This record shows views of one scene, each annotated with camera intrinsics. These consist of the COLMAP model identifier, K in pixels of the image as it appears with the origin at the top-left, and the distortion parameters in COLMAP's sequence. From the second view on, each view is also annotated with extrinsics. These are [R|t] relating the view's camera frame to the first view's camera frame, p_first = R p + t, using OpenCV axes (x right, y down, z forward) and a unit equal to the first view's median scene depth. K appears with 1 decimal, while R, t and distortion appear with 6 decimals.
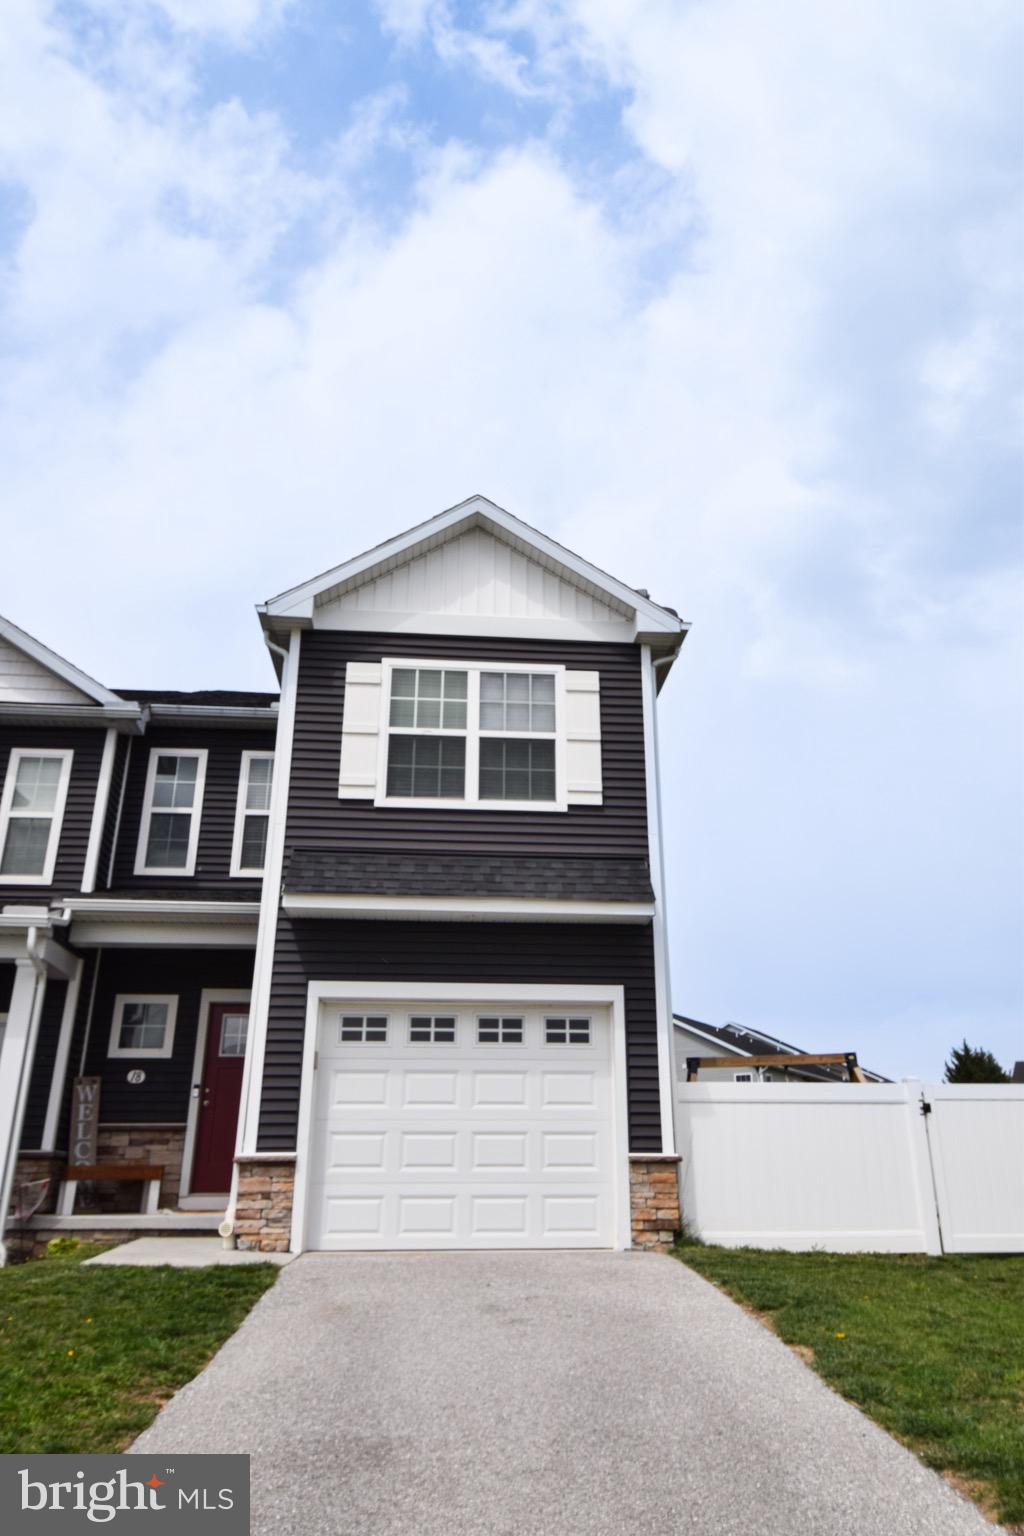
lens RADIAL K [[1077.4, 0, 512.5], [0, 1077.4, 770.4], [0, 0, 1]] dist [0.019771, -0.003514]
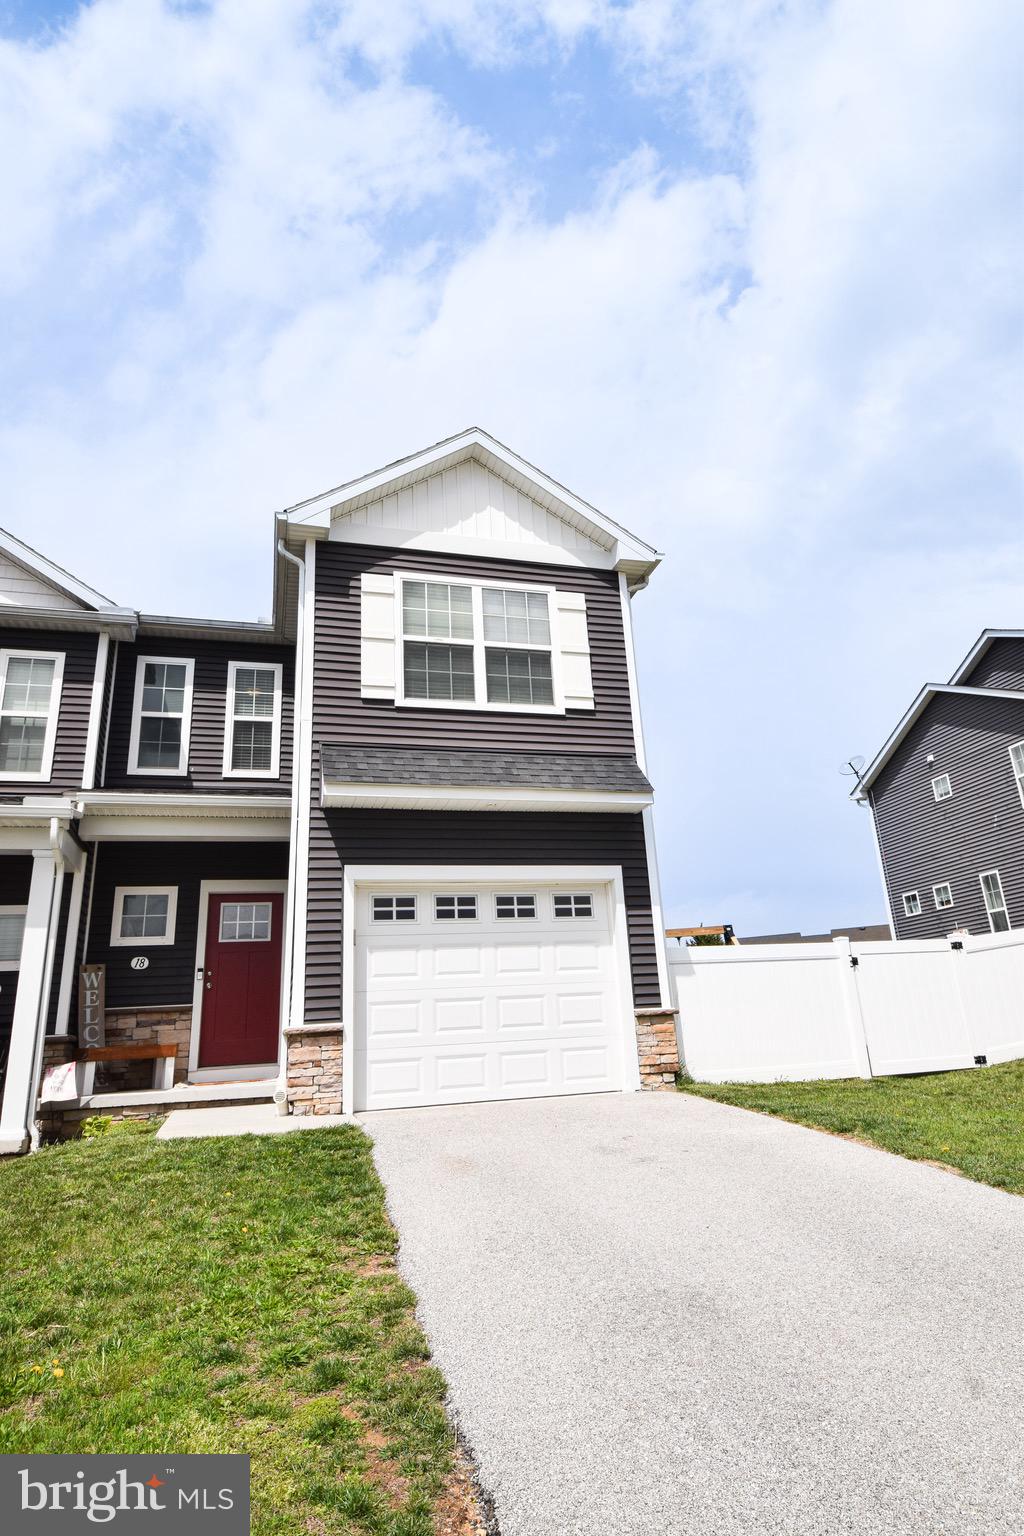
lens RADIAL K [[866.9, 0, 512.6], [0, 866.9, 762.0], [0, 0, 1]] dist [0.007364, 0.001788]
pose [[0.980325, 0.008372, 0.197211, -0.180536], [-0.018056, 0.998715, 0.047355, 0.045503], [-0.196561, -0.049985, 0.979217, 0.121283]]
